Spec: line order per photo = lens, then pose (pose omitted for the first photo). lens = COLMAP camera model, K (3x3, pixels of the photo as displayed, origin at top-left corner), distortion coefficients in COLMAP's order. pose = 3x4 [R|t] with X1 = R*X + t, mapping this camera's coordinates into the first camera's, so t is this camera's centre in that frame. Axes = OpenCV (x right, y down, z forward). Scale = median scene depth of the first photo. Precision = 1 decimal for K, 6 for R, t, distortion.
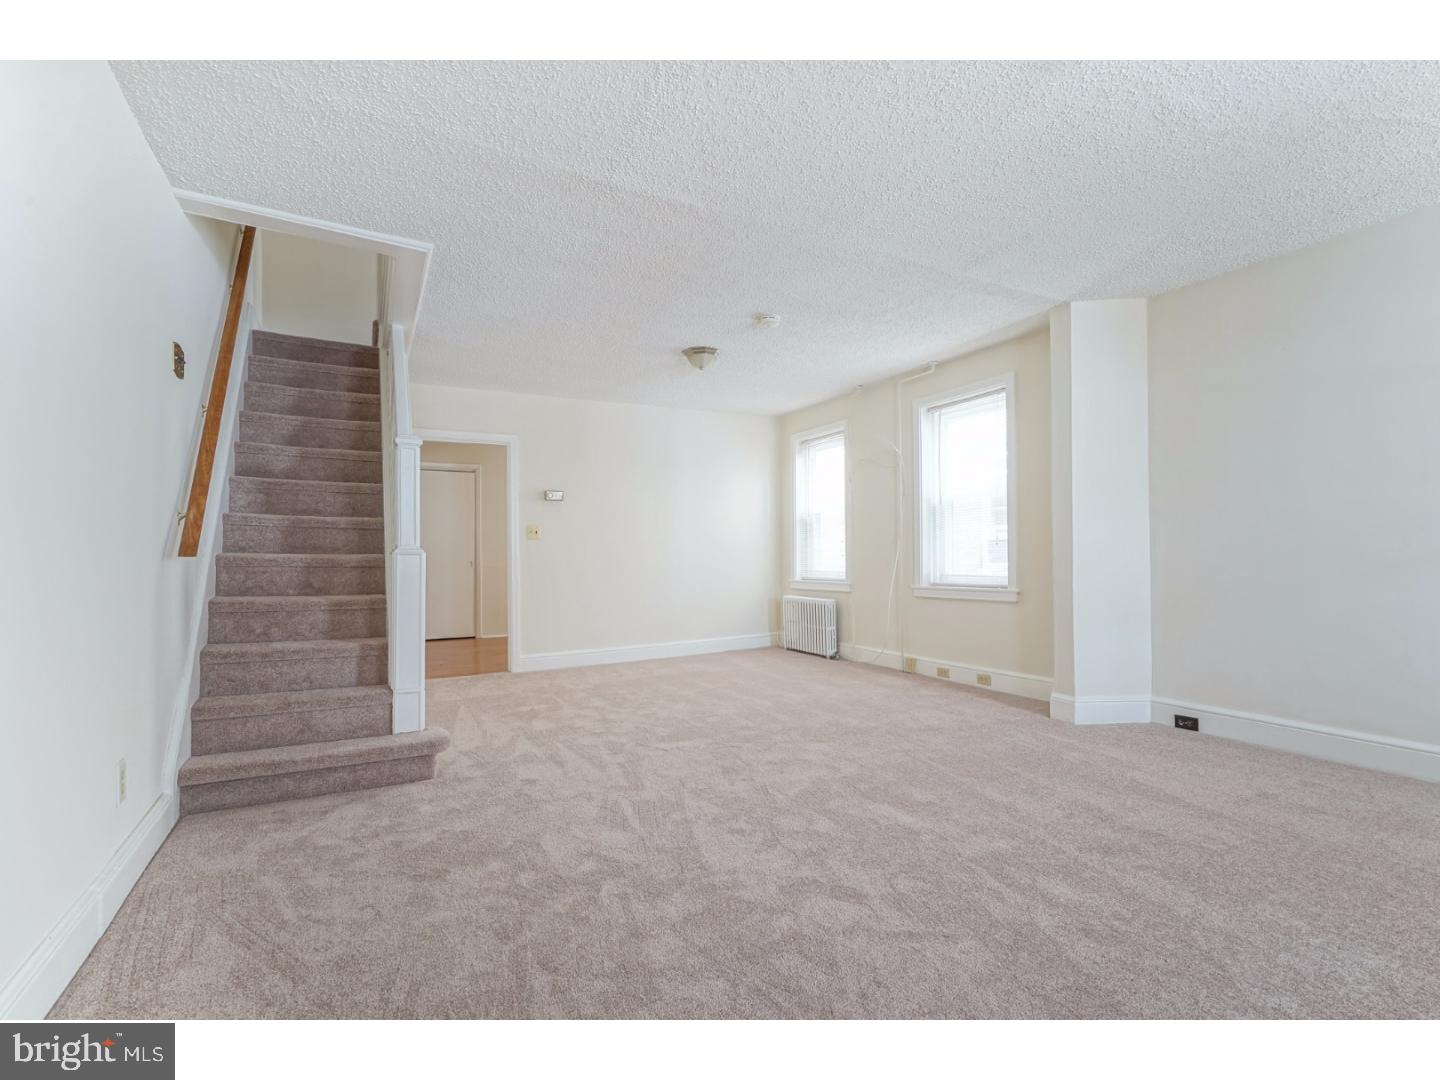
lens RADIAL K [[667.4, 0, 720.0], [0, 667.4, 540.0], [0, 0, 1]] dist [-0.001614, 0.000058]
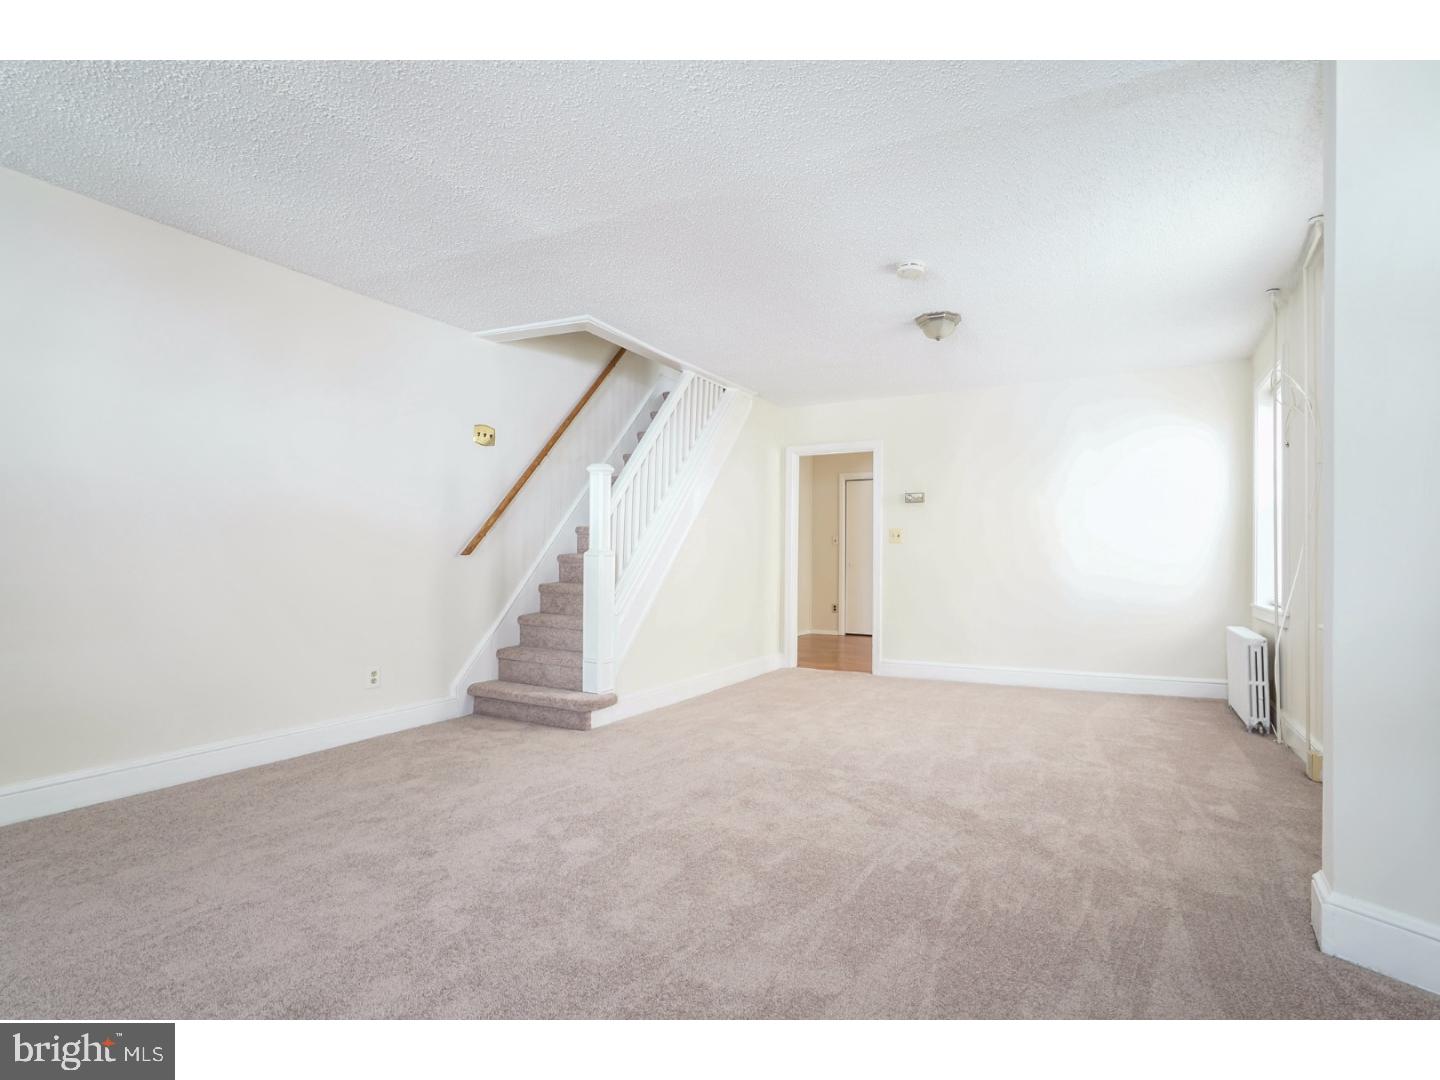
lens RADIAL K [[680.2, 0, 786.4], [0, 680.2, 540.9], [0, 0, 1]] dist [-0.002524, -0.000246]
pose [[0.591983, -0.005691, -0.805930, 0.754086], [0.002673, 0.999983, -0.005098, 0.000284], [0.805946, 0.000863, 0.591989, 0.475529]]
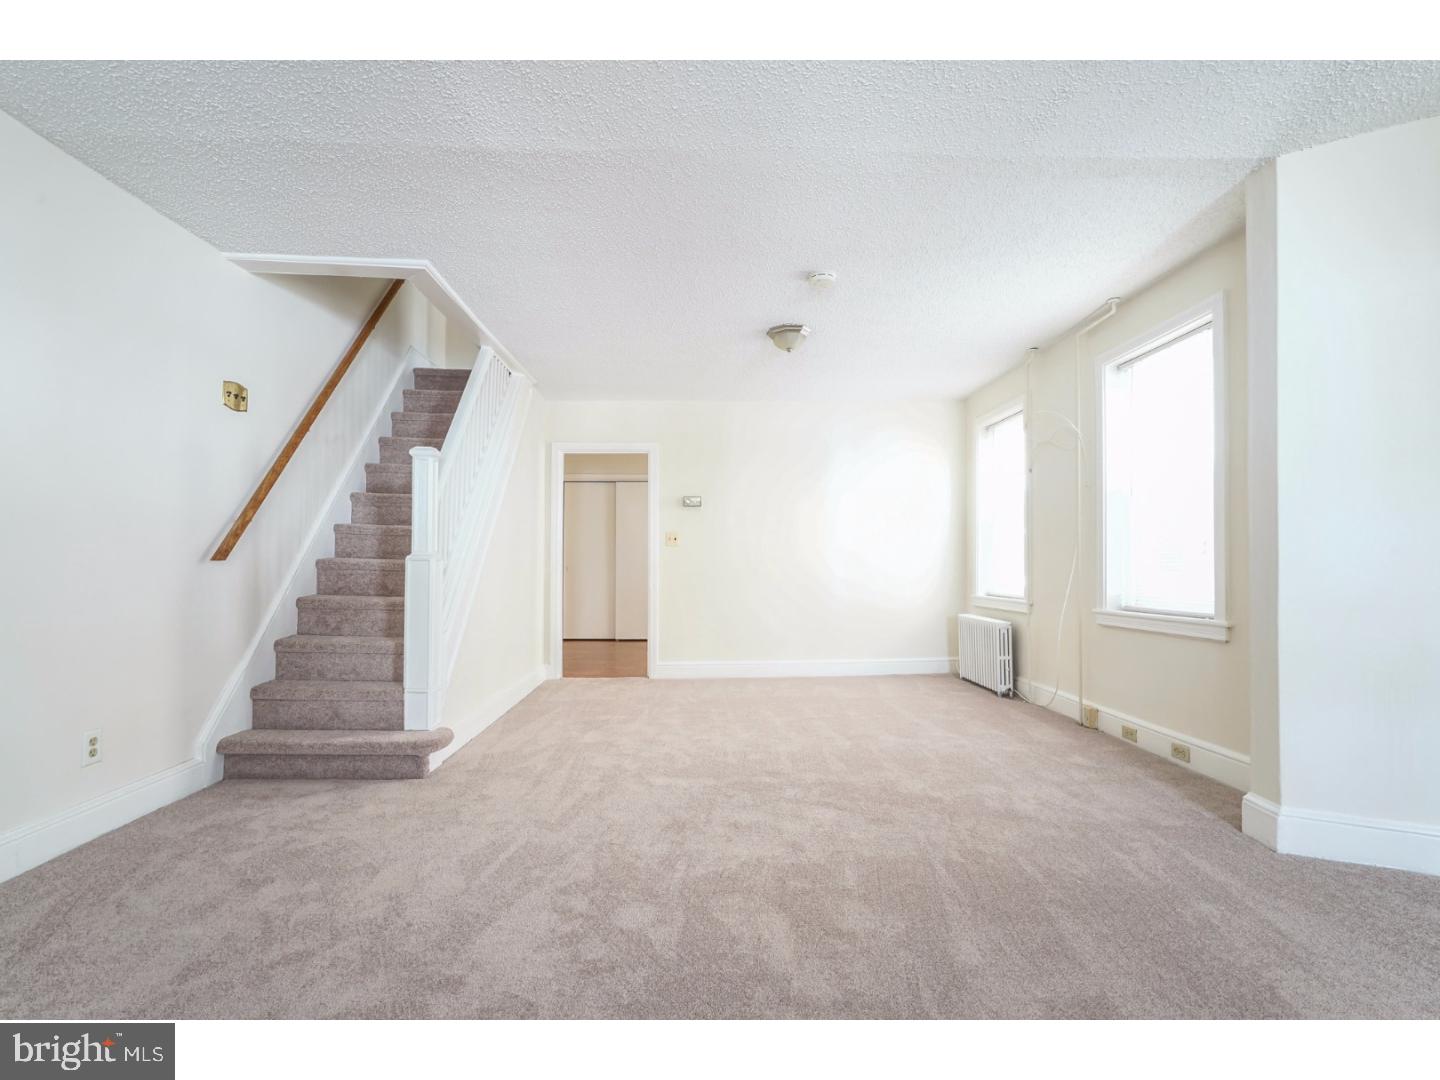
lens RADIAL K [[657.1, 0, 714.1], [0, 657.1, 546.1], [0, 0, 1]] dist [-0.002131, 0.000461]
pose [[0.893473, -0.000469, -0.449116, 0.375356], [-0.000508, 0.999998, -0.002056, 0.001080], [0.449116, 0.002065, 0.893471, 0.261565]]
